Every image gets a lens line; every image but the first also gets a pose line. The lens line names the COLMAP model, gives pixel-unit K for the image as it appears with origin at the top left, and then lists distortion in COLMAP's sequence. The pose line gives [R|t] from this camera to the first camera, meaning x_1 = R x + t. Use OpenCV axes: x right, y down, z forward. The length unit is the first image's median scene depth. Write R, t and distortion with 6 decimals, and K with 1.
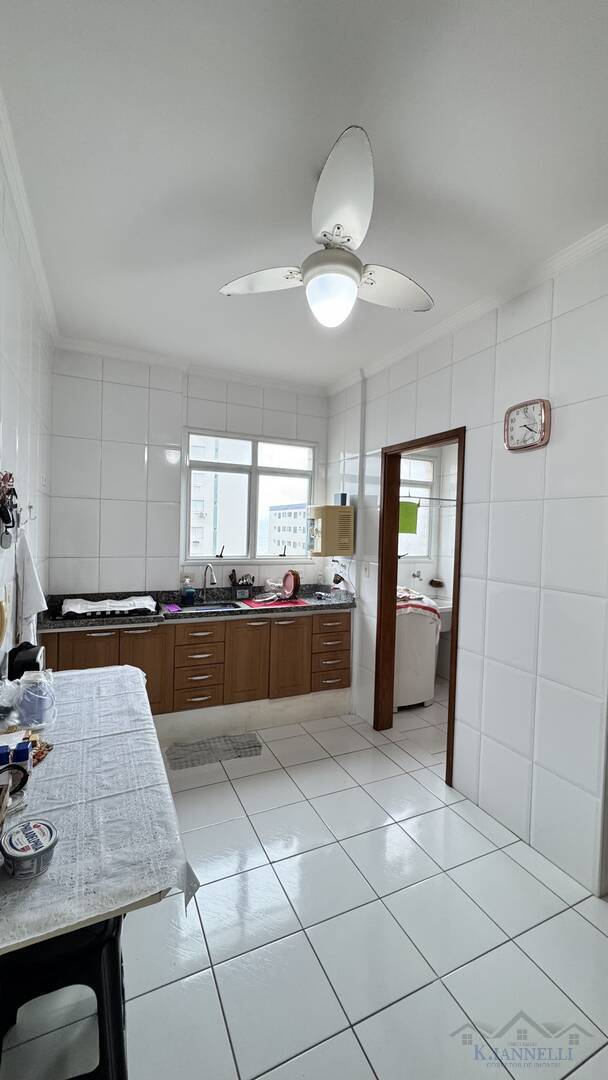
lens RADIAL K [[432.1, 0, 304.0], [0, 432.1, 540.0], [0, 0, 1]] dist [-0.001226, -0.000138]
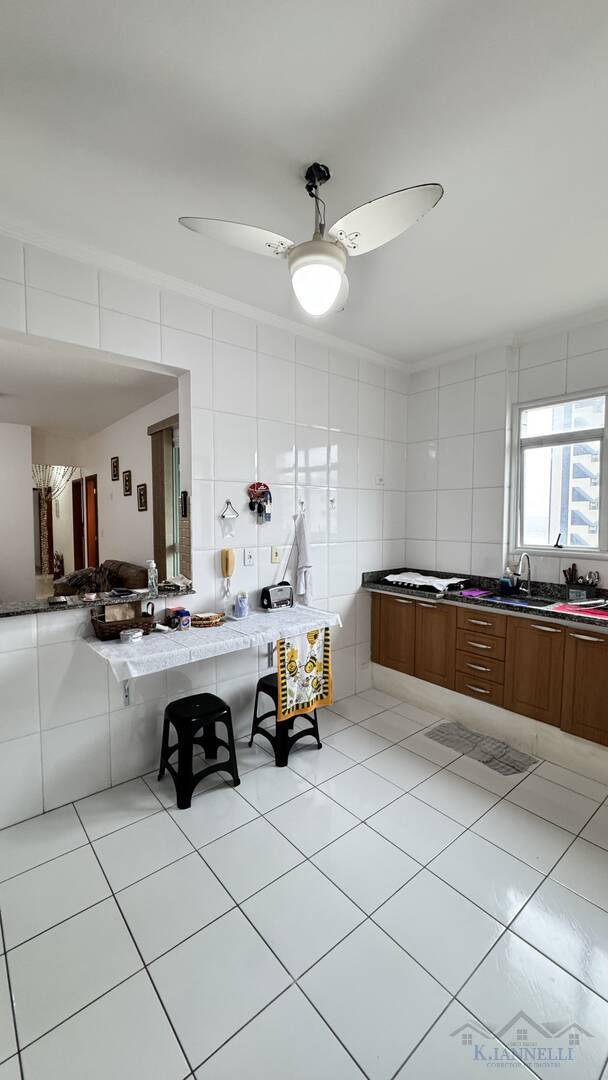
lens RADIAL K [[432.1, 0, 304.0], [0, 432.1, 540.0], [0, 0, 1]] dist [-0.001226, -0.000138]
pose [[0.246510, 0.026697, -0.968772, 0.525323], [-0.022164, 0.999514, 0.021905, 0.019311], [0.968887, 0.016072, 0.246982, 0.339479]]
